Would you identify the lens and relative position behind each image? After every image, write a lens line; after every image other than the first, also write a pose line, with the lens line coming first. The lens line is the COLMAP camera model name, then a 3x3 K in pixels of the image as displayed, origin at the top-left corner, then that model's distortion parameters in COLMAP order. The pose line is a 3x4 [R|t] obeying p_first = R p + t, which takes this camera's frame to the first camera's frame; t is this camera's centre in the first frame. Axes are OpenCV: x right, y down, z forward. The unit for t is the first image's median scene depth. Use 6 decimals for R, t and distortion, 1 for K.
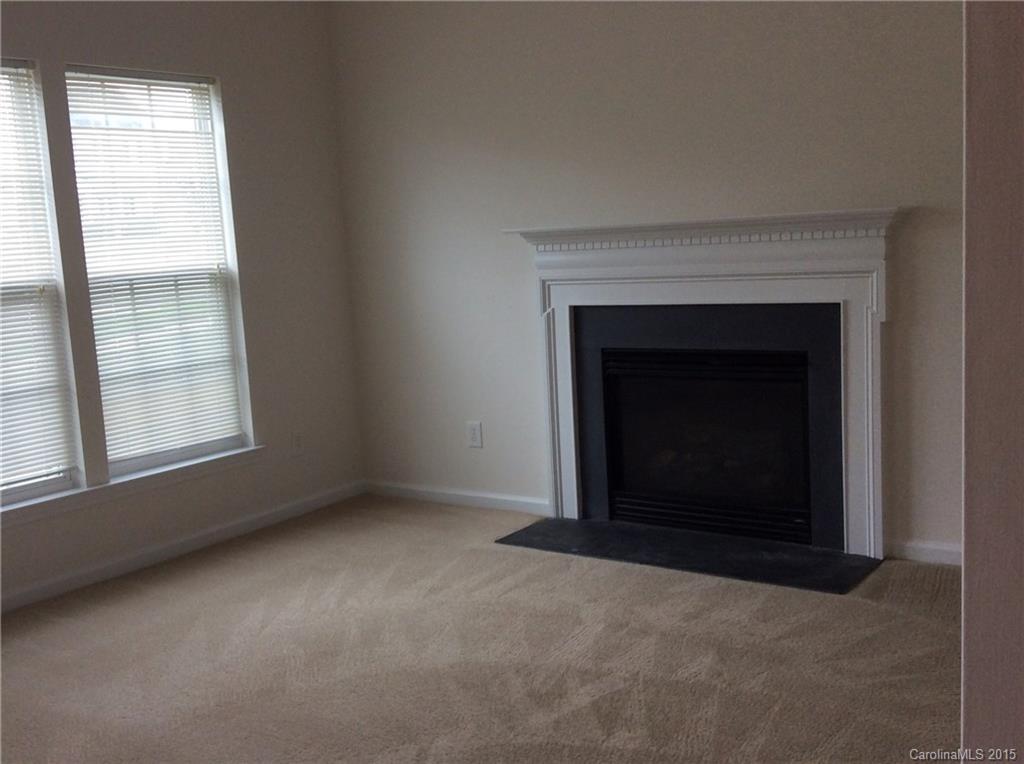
lens RADIAL K [[1159.5, 0, 512.0], [0, 1159.5, 382.0], [0, 0, 1]] dist [0.218118, -0.688139]
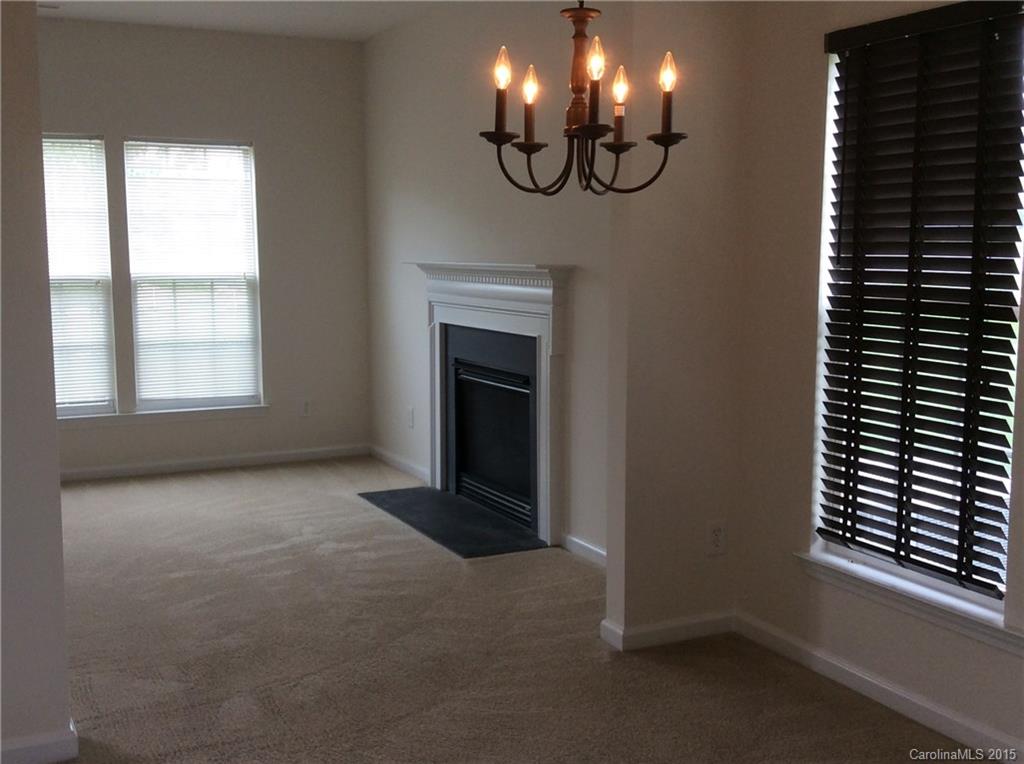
lens RADIAL K [[1143.8, 0, 512.0], [0, 1143.8, 382.0], [0, 0, 1]] dist [-0.000998, 0.001874]
pose [[0.888970, 0.109731, -0.444625, 0.740091], [-0.111041, 0.993545, 0.023190, -0.041471], [0.444300, 0.028756, 0.895417, -0.095922]]
